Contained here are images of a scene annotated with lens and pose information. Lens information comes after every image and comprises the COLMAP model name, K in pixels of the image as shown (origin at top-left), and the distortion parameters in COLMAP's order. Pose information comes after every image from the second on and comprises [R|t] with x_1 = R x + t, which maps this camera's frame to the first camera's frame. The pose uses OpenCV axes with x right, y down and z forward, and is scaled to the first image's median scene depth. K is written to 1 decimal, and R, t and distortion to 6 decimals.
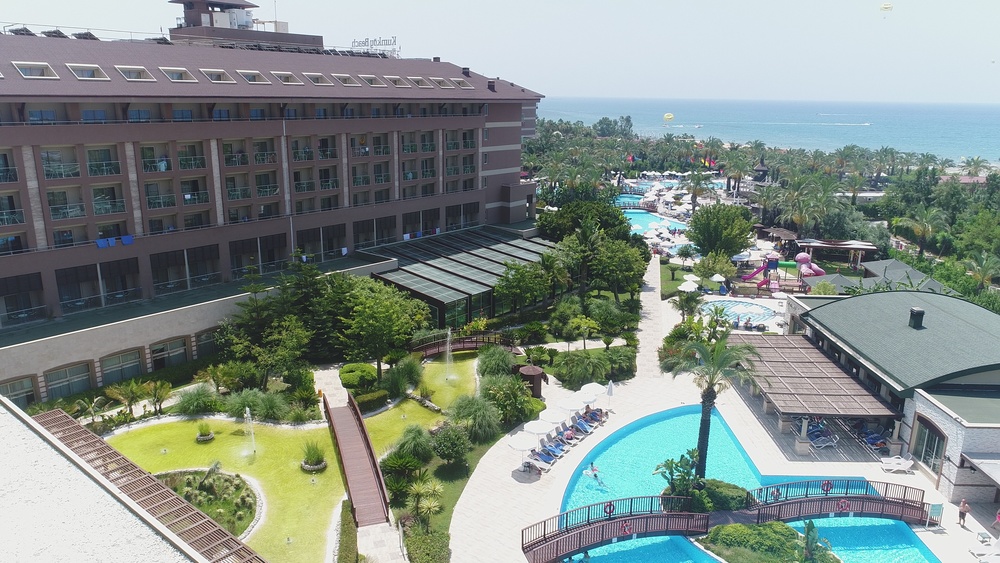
lens RADIAL K [[697.1, 0, 500.0], [0, 697.1, 281.5], [0, 0, 1]] dist [-0.002887, 0.002799]
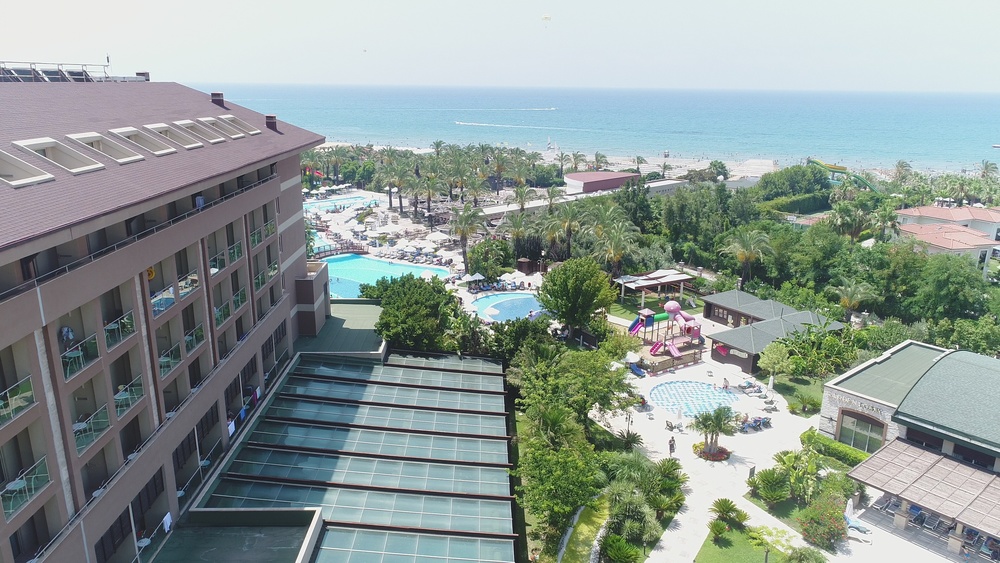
lens RADIAL K [[697.1, 0, 500.0], [0, 697.1, 281.5], [0, 0, 1]] dist [-0.002887, 0.002799]
pose [[0.759079, -0.182874, 0.624785, -0.380916], [0.168555, 0.982216, 0.082709, -0.240170], [-0.628799, 0.042527, 0.776404, 0.600966]]
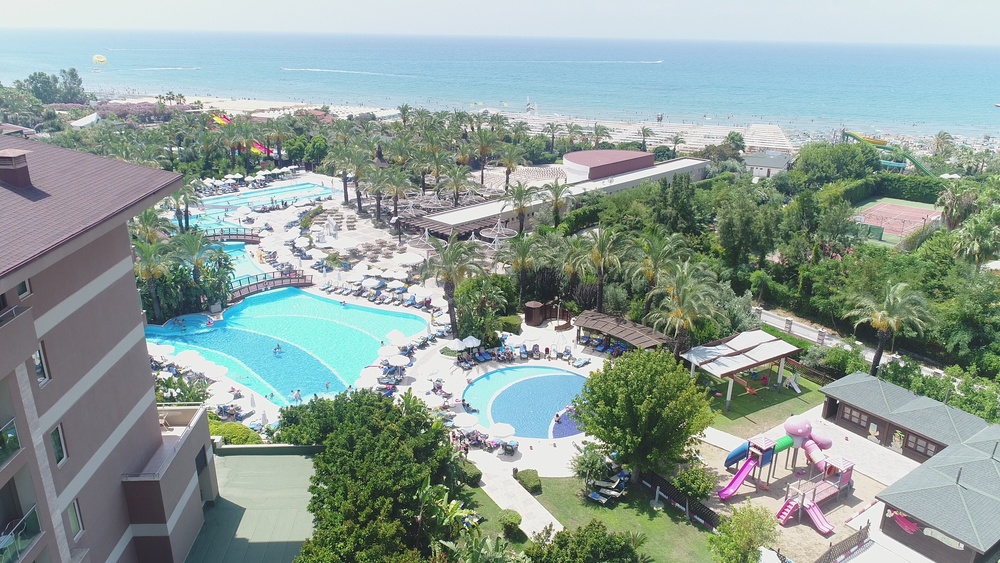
lens RADIAL K [[697.1, 0, 500.0], [0, 697.1, 281.5], [0, 0, 1]] dist [-0.002887, 0.002799]
pose [[0.727652, -0.231893, 0.645561, -0.082220], [0.172191, 0.972739, 0.155333, -0.366476], [-0.663983, -0.001868, 0.747746, 1.008890]]
